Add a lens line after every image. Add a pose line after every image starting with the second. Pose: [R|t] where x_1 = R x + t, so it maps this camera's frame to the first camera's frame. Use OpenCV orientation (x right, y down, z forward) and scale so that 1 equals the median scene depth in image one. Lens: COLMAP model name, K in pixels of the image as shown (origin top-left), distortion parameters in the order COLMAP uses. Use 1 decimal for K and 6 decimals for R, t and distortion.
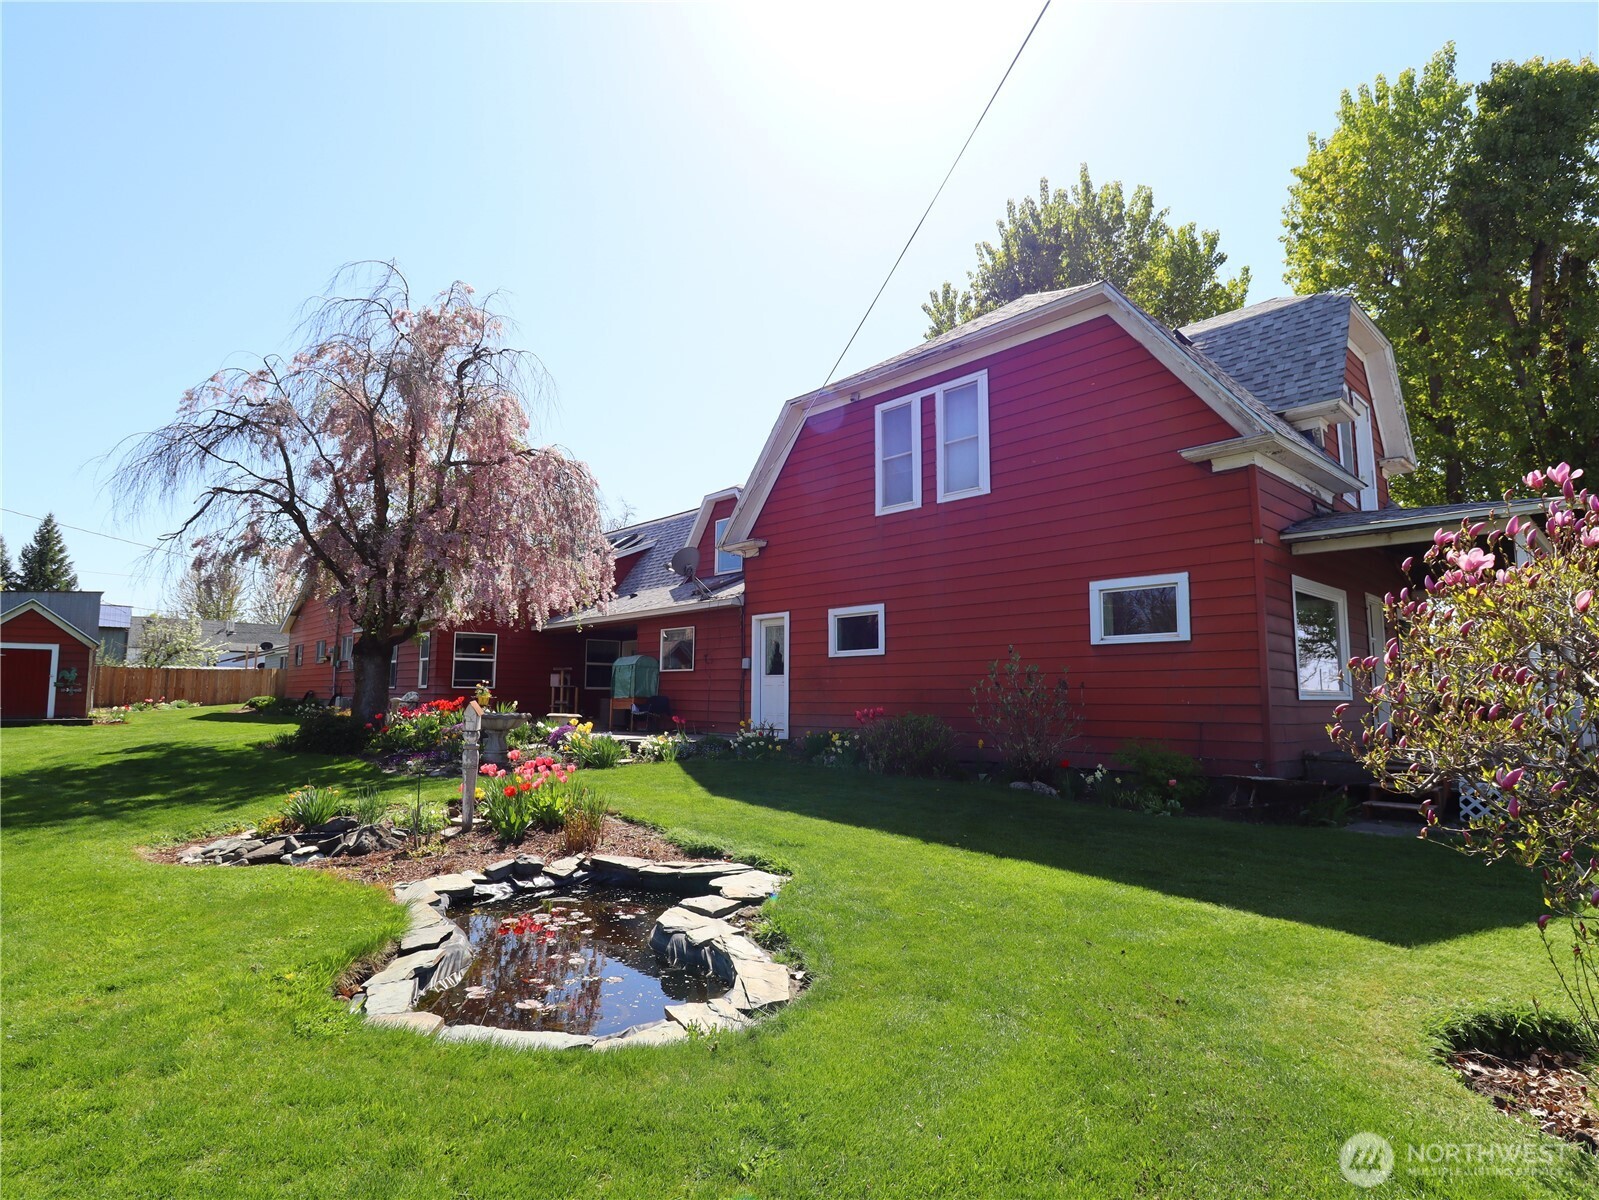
lens RADIAL K [[816.5, 0, 802.9], [0, 816.5, 599.0], [0, 0, 1]] dist [-0.031691, -0.000106]
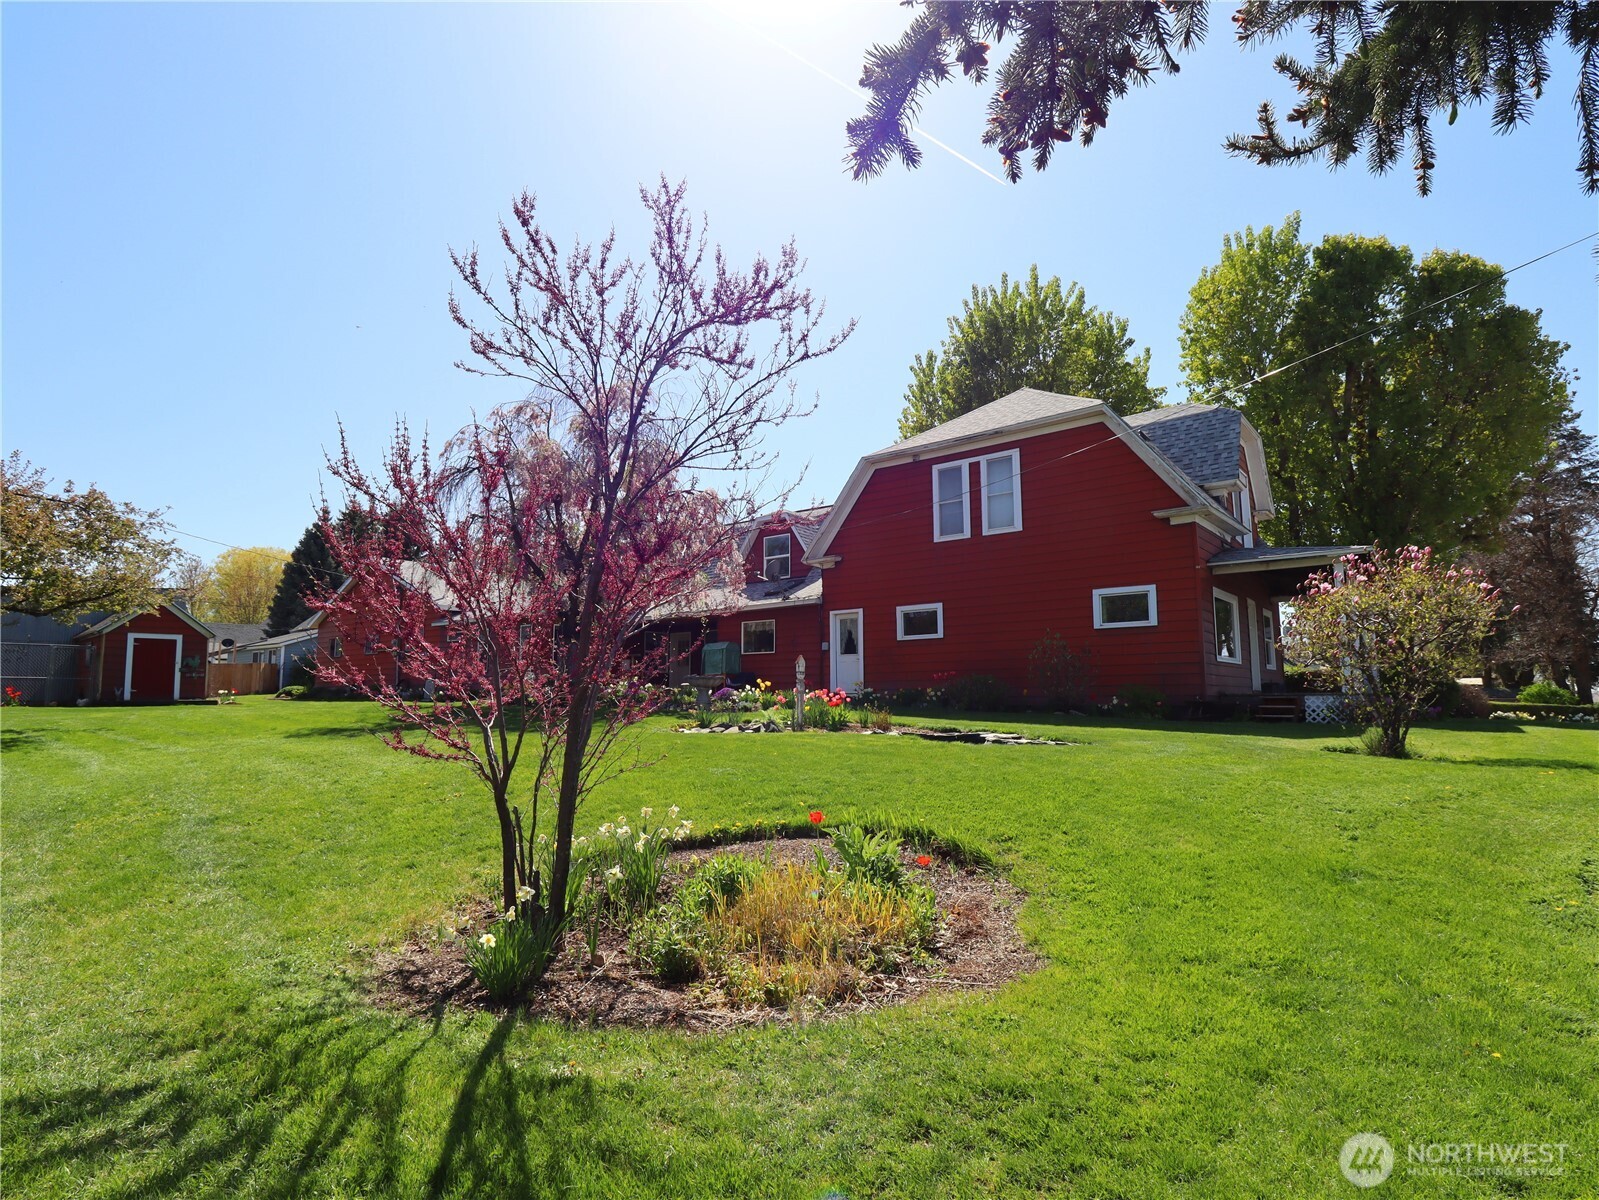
lens RADIAL K [[816.5, 0, 797.6], [0, 816.5, 600.1], [0, 0, 1]] dist [-0.031691, -0.000106]
pose [[0.989476, 0.007374, 0.144507, -0.336285], [-0.007195, 0.999973, -0.001758, 0.004680], [-0.144516, 0.000700, 0.989502, -0.370243]]
